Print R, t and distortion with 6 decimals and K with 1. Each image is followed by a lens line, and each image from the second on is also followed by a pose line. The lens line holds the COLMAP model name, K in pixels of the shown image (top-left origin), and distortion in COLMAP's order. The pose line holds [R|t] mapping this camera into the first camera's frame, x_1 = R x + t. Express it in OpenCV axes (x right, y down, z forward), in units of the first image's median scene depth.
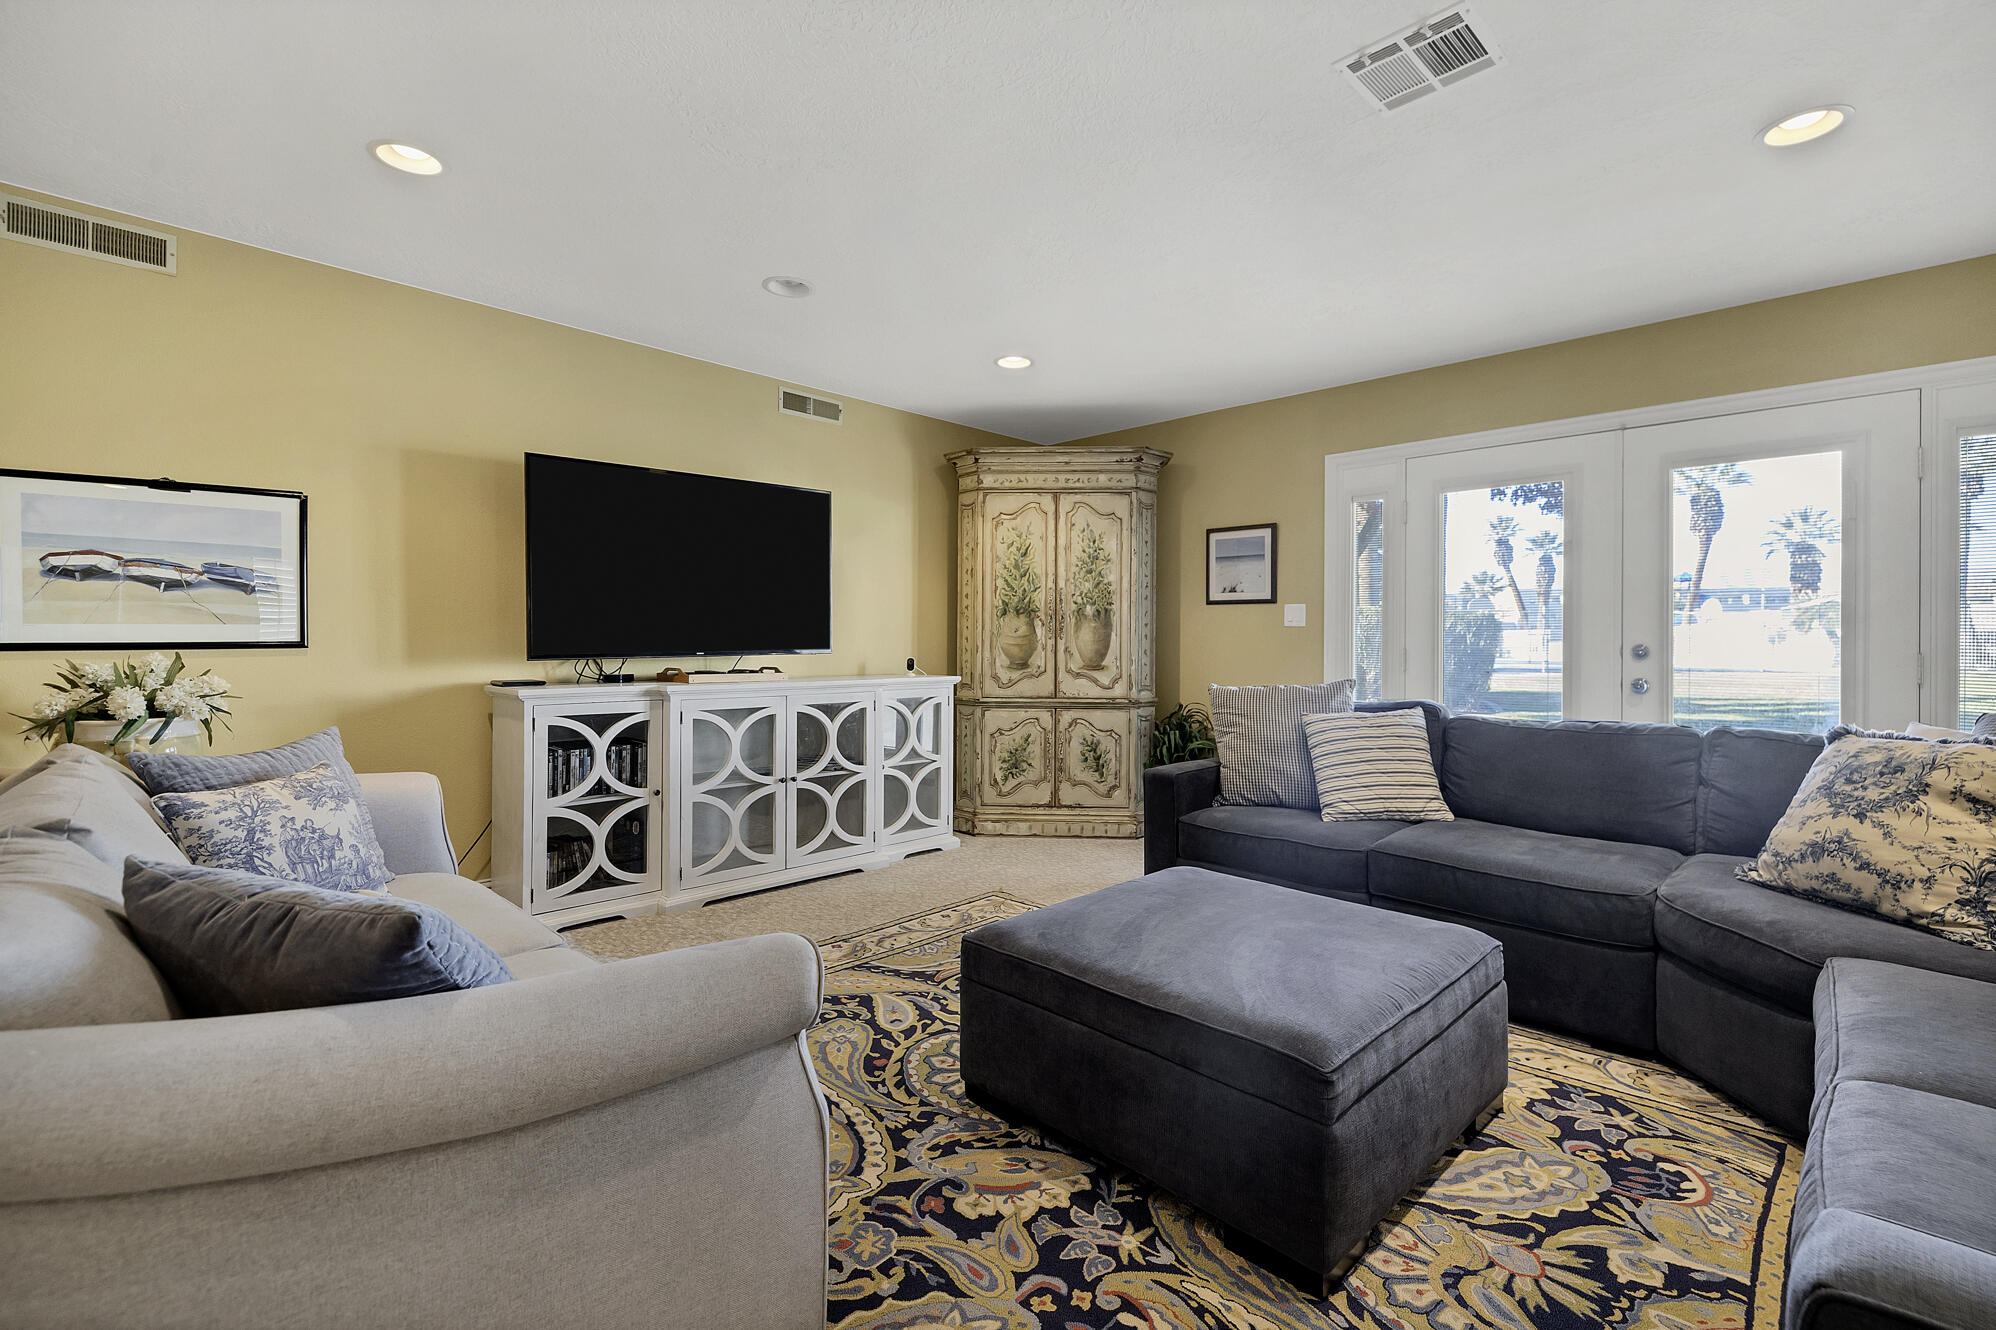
lens RADIAL K [[864.8, 0, 986.3], [0, 864.8, 649.3], [0, 0, 1]] dist [0.002499, -0.000527]
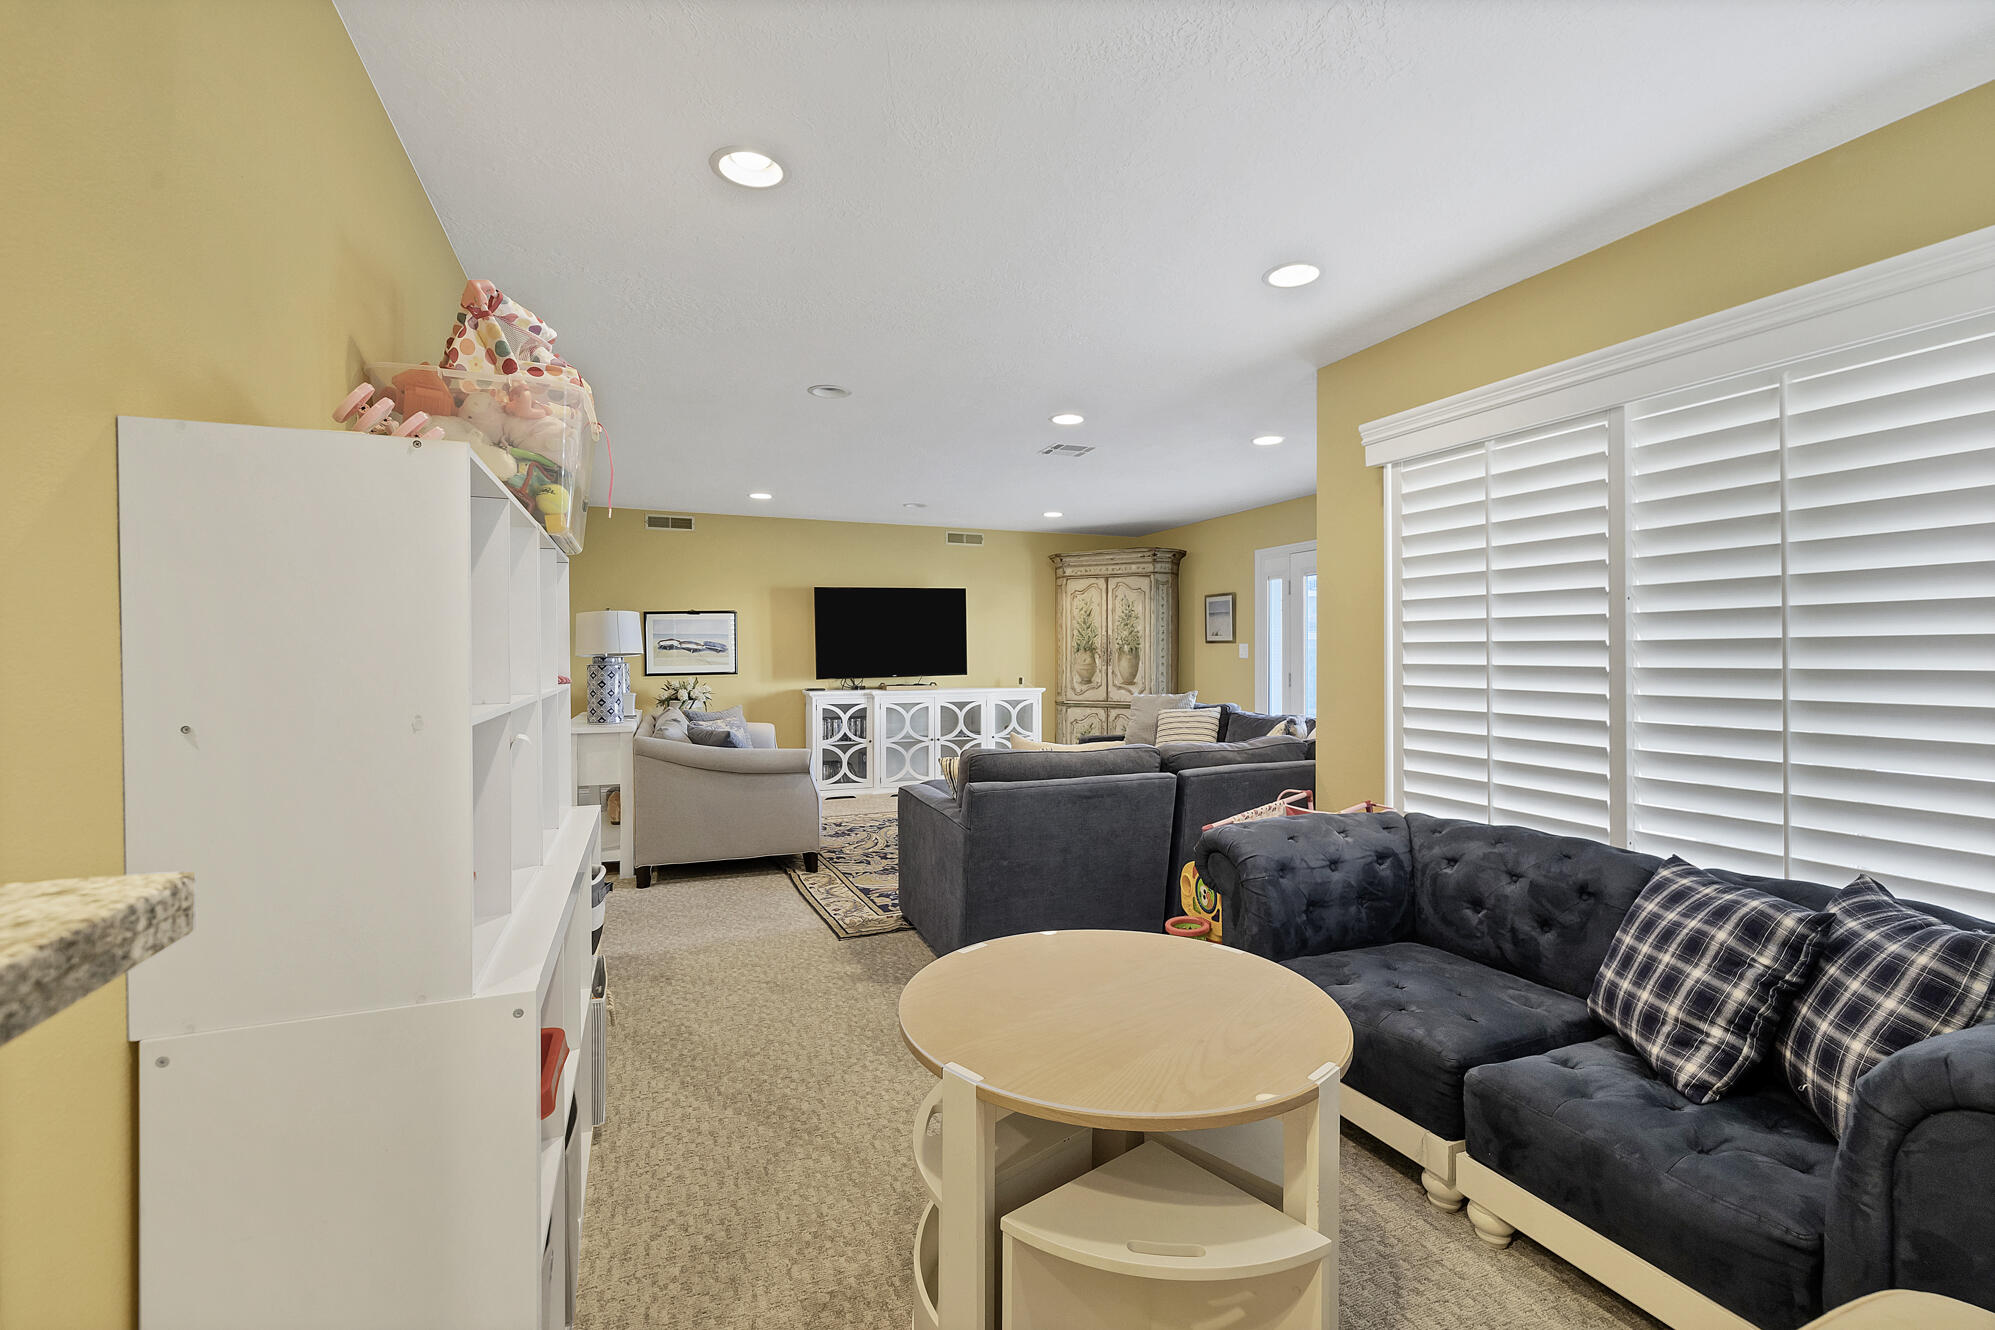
lens RADIAL K [[864.3, 0, 994.9], [0, 864.3, 665.4], [0, 0, 1]] dist [0.002499, -0.000527]
pose [[0.912835, -0.002528, -0.408320, 0.642588], [0.005298, 0.999970, 0.005653, -0.026822], [0.408294, -0.007323, 0.912821, -0.682621]]
